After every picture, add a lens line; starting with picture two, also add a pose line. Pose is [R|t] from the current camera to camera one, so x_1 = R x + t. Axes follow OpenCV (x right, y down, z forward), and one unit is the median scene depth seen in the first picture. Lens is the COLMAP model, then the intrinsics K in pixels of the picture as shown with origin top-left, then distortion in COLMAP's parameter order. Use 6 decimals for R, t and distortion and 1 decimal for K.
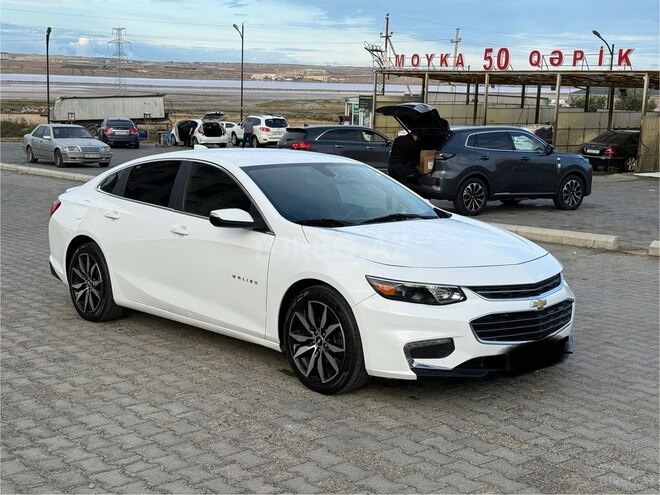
lens RADIAL K [[943.0, 0, 330.2], [0, 943.0, 243.3], [0, 0, 1]] dist [0.100175, 0.000000]
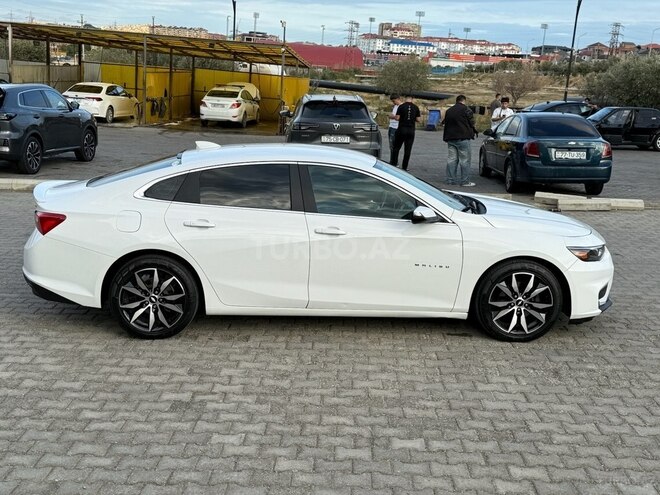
lens RADIAL K [[852.6, 0, 330.7], [0, 852.6, 246.8], [0, 0, 1]] dist [0.015646, 0.000000]
pose [[0.645028, -0.145097, 0.750257, -0.870057], [0.071870, 0.988975, 0.129474, -0.118985], [-0.760772, -0.029594, 0.648344, 0.373752]]
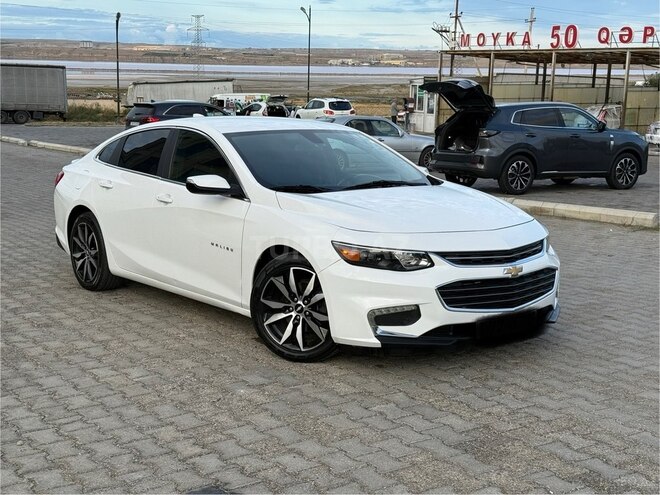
lens RADIAL K [[943.0, 0, 330.4], [0, 943.0, 248.7], [0, 0, 1]] dist [0.100175, 0.000000]
pose [[0.996683, 0.005734, -0.081175, 0.093300], [-0.004056, 0.999775, 0.020824, 0.017940], [0.081277, -0.020426, 0.996482, 0.022217]]
